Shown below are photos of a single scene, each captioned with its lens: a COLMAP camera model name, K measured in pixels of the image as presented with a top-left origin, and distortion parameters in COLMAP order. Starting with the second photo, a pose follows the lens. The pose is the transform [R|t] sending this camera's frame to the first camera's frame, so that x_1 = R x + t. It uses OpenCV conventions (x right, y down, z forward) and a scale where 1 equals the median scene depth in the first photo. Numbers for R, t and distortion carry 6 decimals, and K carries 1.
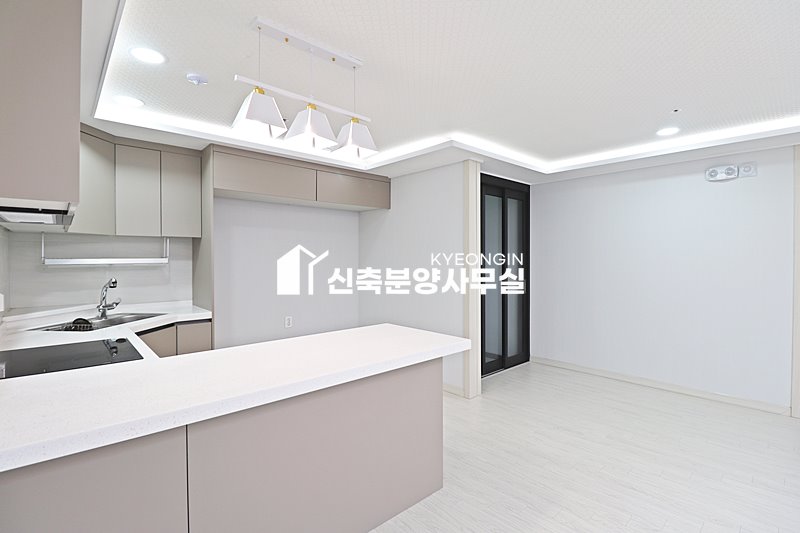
lens RADIAL K [[370.1, 0, 402.8], [0, 370.1, 263.0], [0, 0, 1]] dist [-0.004098, -0.010366]
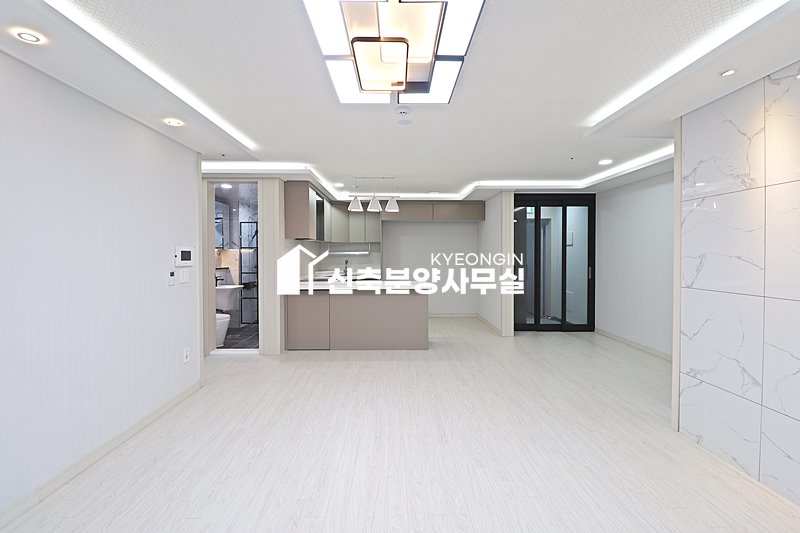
lens RADIAL K [[370.1, 0, 404.6], [0, 370.1, 260.6], [0, 0, 1]] dist [-0.004098, -0.010366]
pose [[0.757032, 0.012396, -0.653260, 1.000501], [-0.006936, 0.999916, 0.010936, 0.015408], [0.653341, -0.003748, 0.757054, -0.566201]]
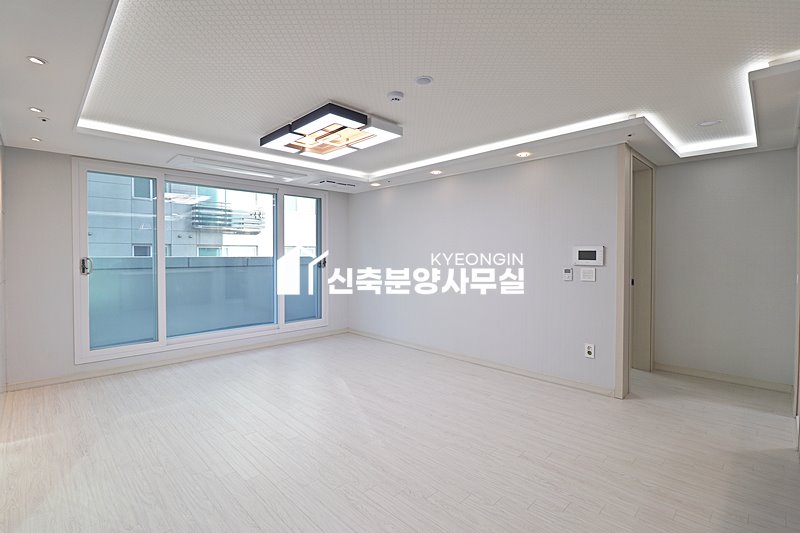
lens RADIAL K [[370.1, 0, 402.6], [0, 370.1, 260.5], [0, 0, 1]] dist [-0.004098, -0.010366]
pose [[-0.999060, 0.002947, -0.043239, 0.456790], [0.001695, 0.999579, 0.028961, -0.000347], [0.043306, 0.028860, -0.998645, 0.861089]]
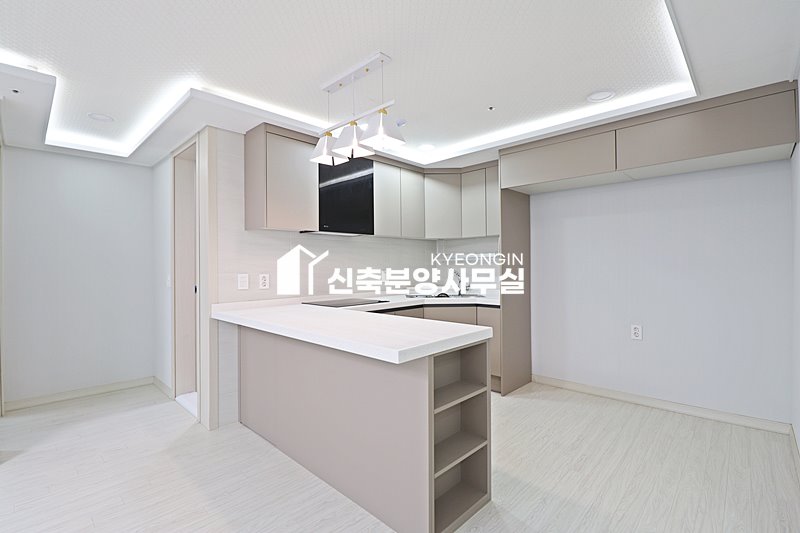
lens RADIAL K [[370.1, 0, 400.8], [0, 370.1, 264.4], [0, 0, 1]] dist [-0.004098, -0.010366]
pose [[0.072387, -0.001554, -0.997375, 0.548782], [-0.004595, 0.999988, -0.001891, 0.027181], [0.997366, 0.004720, 0.072379, 0.592701]]
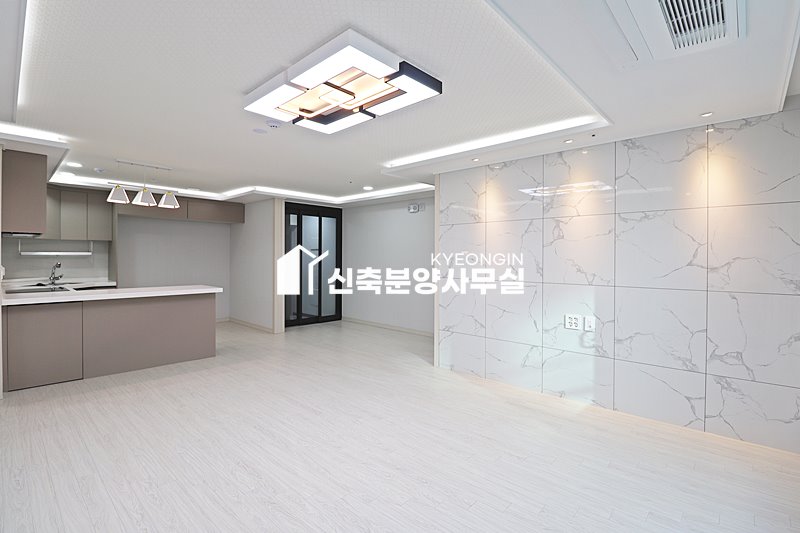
lens RADIAL K [[370.1, 0, 402.1], [0, 370.1, 259.5], [0, 0, 1]] dist [-0.004098, -0.010366]
pose [[0.995924, 0.007082, 0.089912, 0.677349], [-0.006555, 0.999960, -0.006150, 0.022137], [-0.089952, 0.005536, 0.995931, -0.872973]]
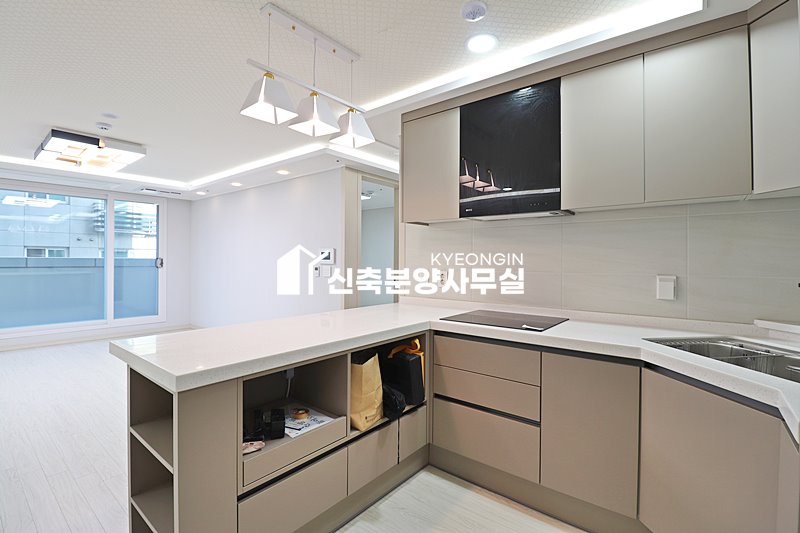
lens RADIAL K [[370.1, 0, 399.1], [0, 370.1, 259.9], [0, 0, 1]] dist [-0.004098, -0.010366]
pose [[-0.988783, -0.002560, -0.149335, -0.187336], [-0.004270, 0.999929, 0.011132, 0.015680], [0.149296, 0.011645, -0.988724, 1.155218]]
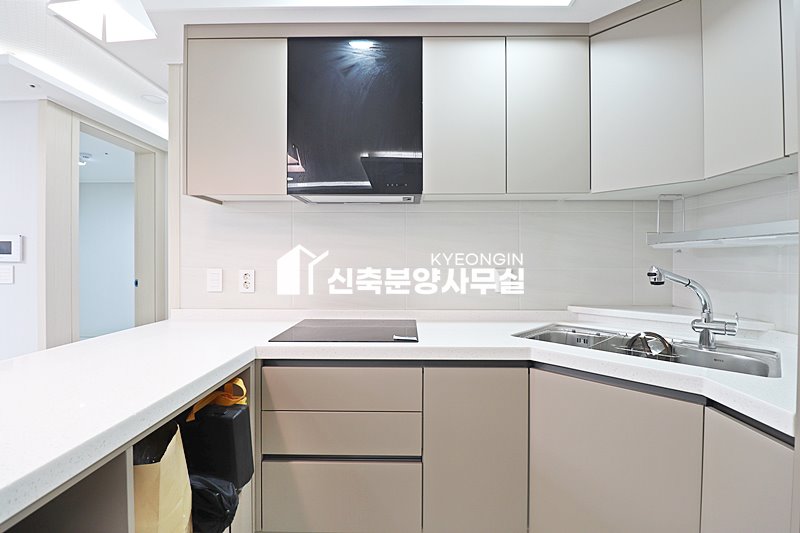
lens RADIAL K [[370.1, 0, 404.6], [0, 370.1, 261.6], [0, 0, 1]] dist [-0.004098, -0.010366]
pose [[-0.681385, 0.005688, -0.731903, -0.145029], [-0.009401, 0.999819, 0.016522, 0.024982], [0.731865, 0.018139, -0.681208, 0.927154]]
